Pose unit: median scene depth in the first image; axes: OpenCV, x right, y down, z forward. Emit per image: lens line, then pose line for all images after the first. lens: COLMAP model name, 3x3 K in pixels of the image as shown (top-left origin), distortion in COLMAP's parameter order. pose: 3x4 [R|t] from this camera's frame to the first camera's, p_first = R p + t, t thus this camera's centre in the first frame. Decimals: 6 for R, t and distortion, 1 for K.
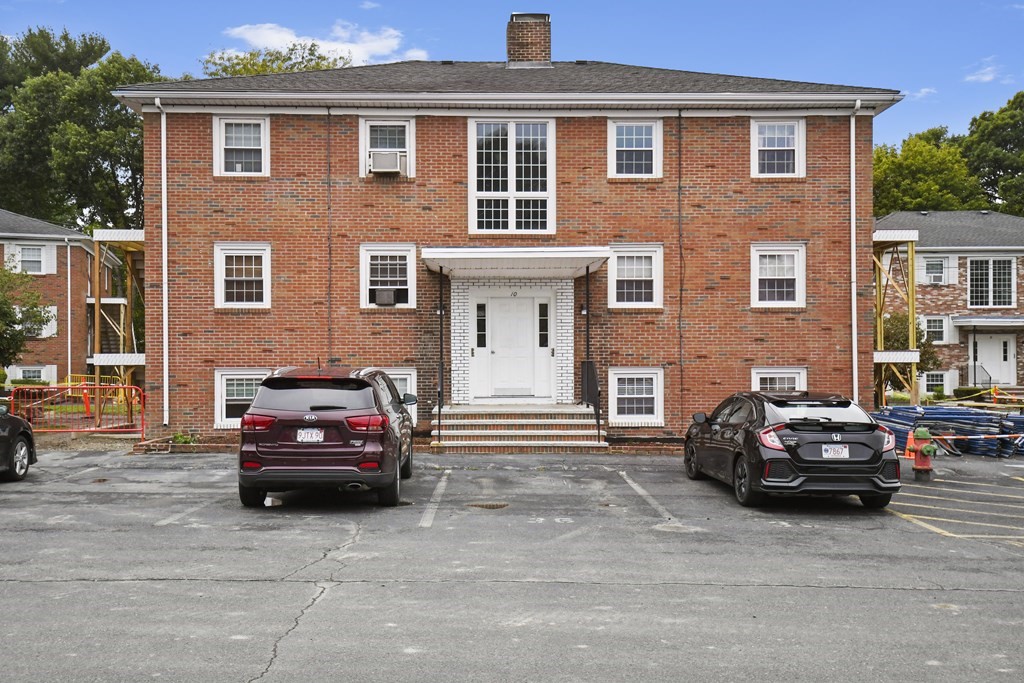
lens RADIAL K [[1058.6, 0, 512.0], [0, 1058.6, 341.5], [0, 0, 1]] dist [0.124641, -0.009206]
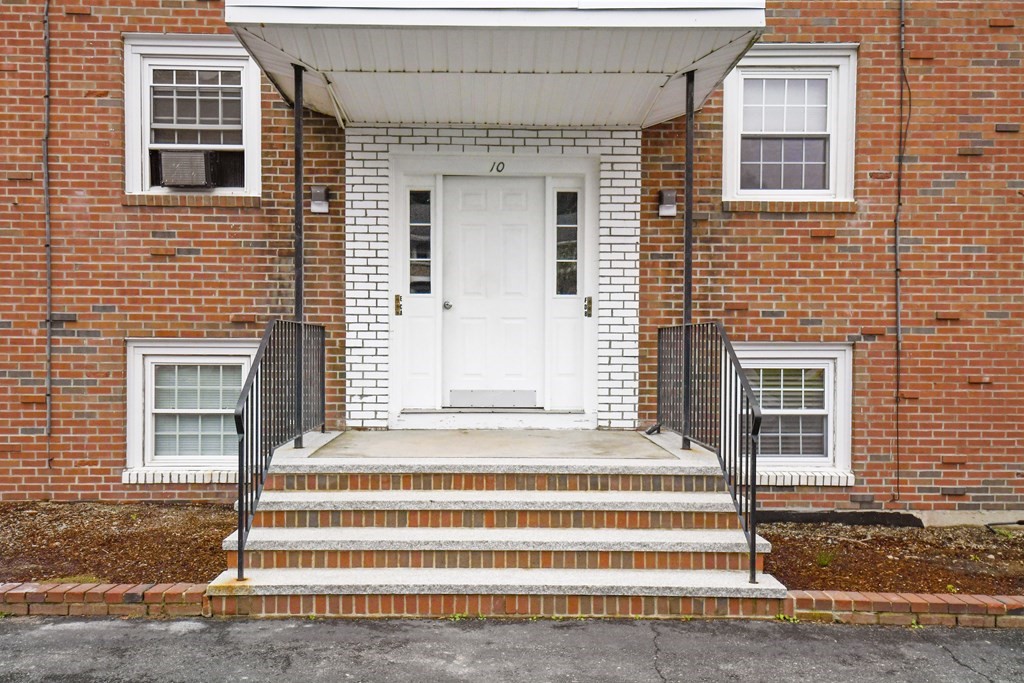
lens RADIAL K [[910.6, 0, 512.0], [0, 910.6, 341.5], [0, 0, 1]] dist [0.080483, -0.098572]
pose [[0.999934, 0.008796, -0.007338, 0.010828], [-0.008665, 0.999806, 0.017694, 0.017951], [0.007493, -0.017630, 0.999817, 0.637431]]
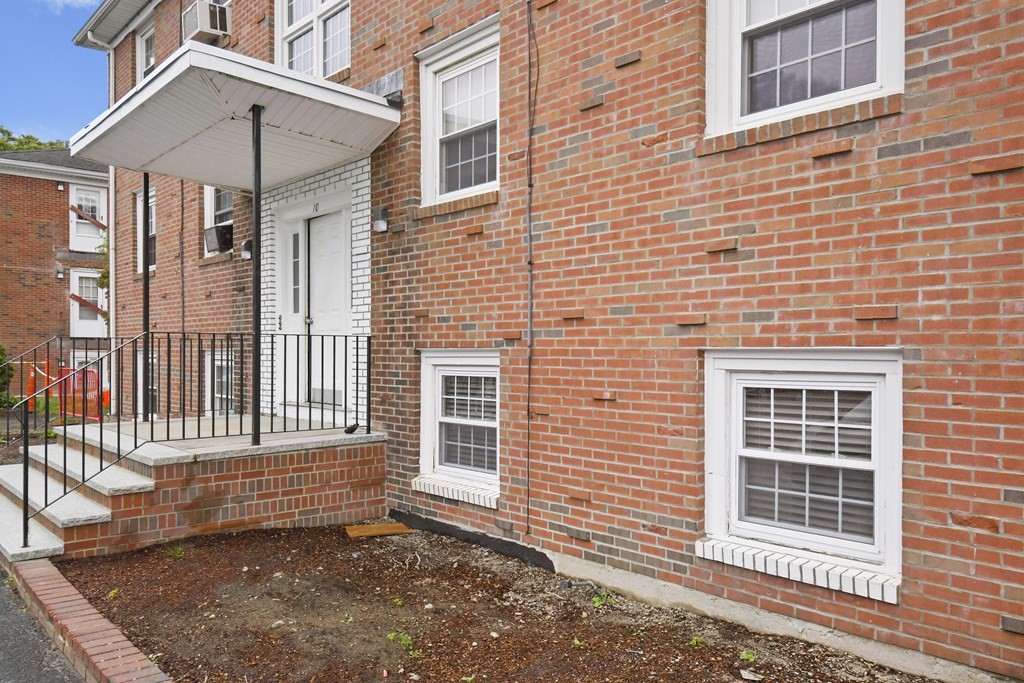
lens RADIAL K [[765.5, 0, 512.6], [0, 765.5, 361.7], [0, 0, 1]] dist [0.036944, 0.000159]
pose [[0.653983, 0.014109, -0.756378, 0.349284], [-0.004690, 0.999882, 0.014596, 0.024275], [0.756495, -0.005998, 0.653972, 0.828040]]
